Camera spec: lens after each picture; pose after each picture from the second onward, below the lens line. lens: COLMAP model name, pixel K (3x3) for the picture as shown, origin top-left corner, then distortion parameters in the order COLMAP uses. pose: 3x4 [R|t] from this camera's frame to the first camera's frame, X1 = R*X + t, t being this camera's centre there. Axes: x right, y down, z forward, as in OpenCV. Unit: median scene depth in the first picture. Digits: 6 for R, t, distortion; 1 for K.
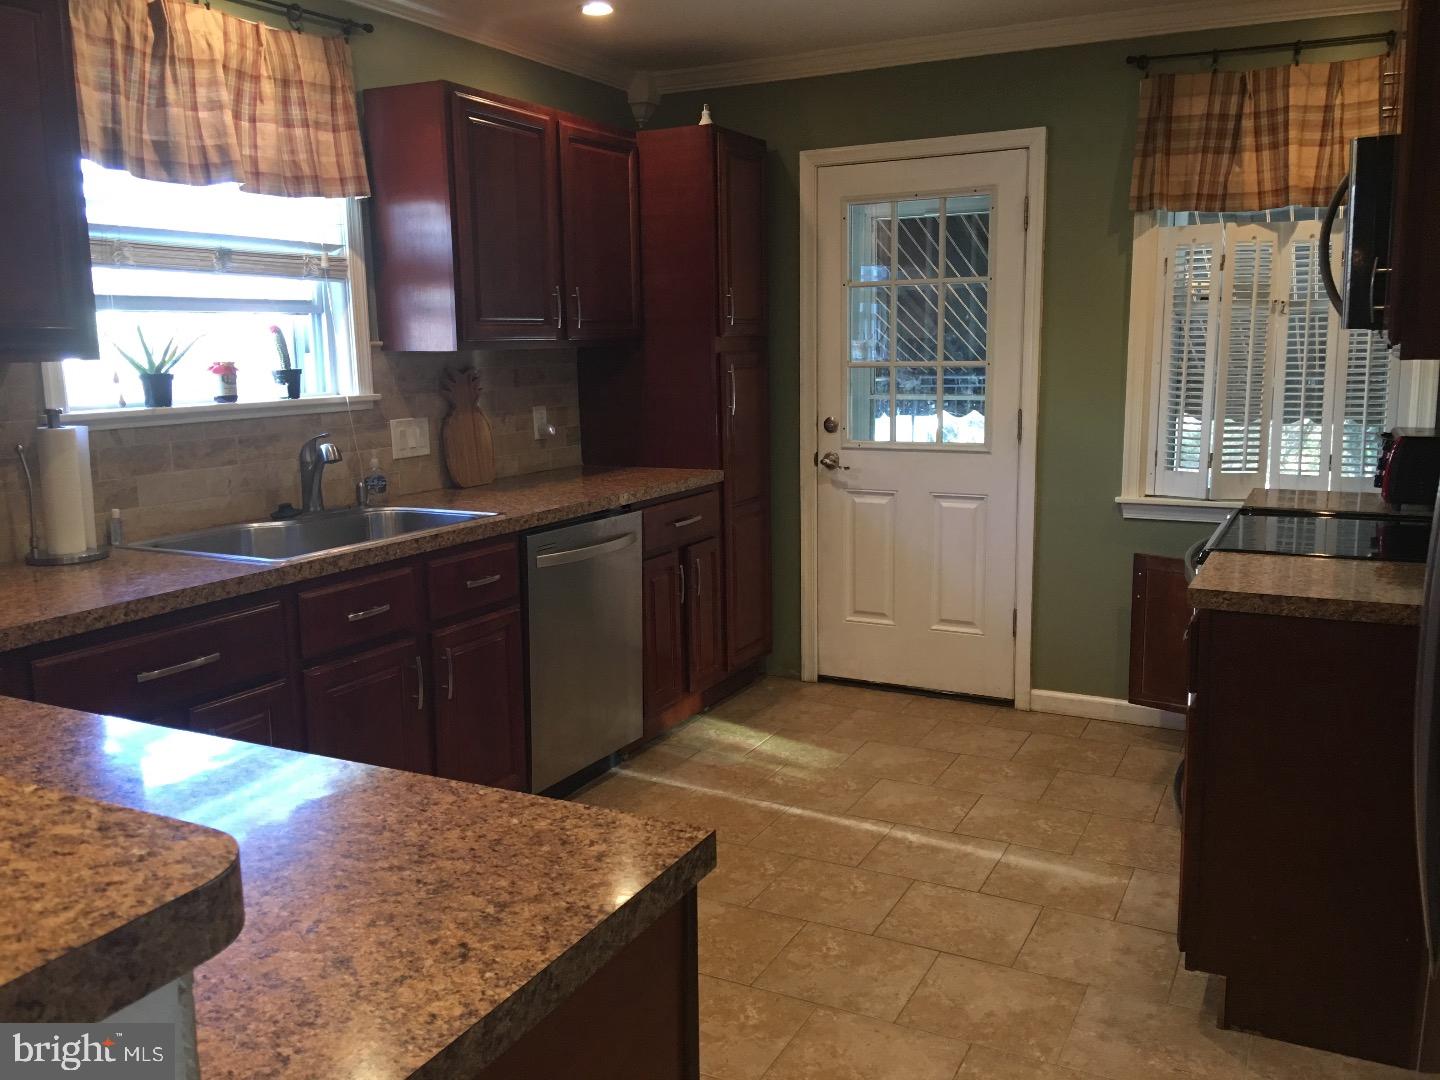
lens RADIAL K [[1212.1, 0, 721.8], [0, 1212.1, 537.2], [0, 0, 1]] dist [-0.007641, -0.015224]
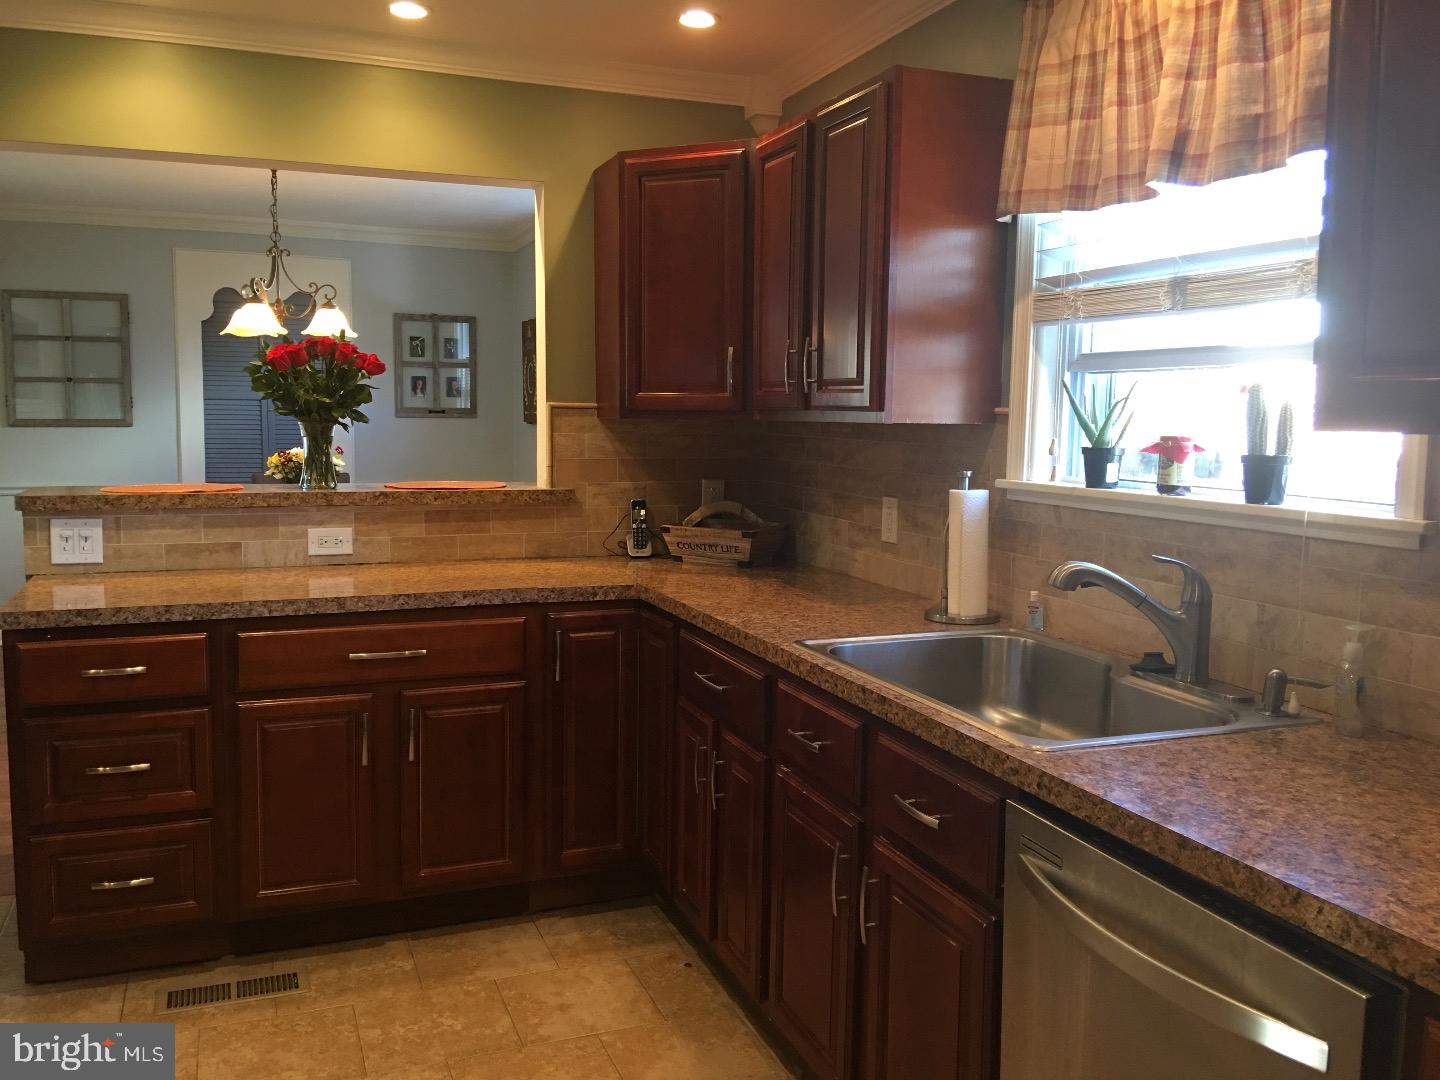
lens RADIAL K [[1212.1, 0, 719.7], [0, 1212.1, 544.9], [0, 0, 1]] dist [-0.007641, -0.015224]
pose [[-0.650229, 0.086082, -0.754846, 0.300956], [-0.130773, 0.966049, 0.222816, -0.209005], [0.748399, 0.243595, -0.616896, 1.265265]]
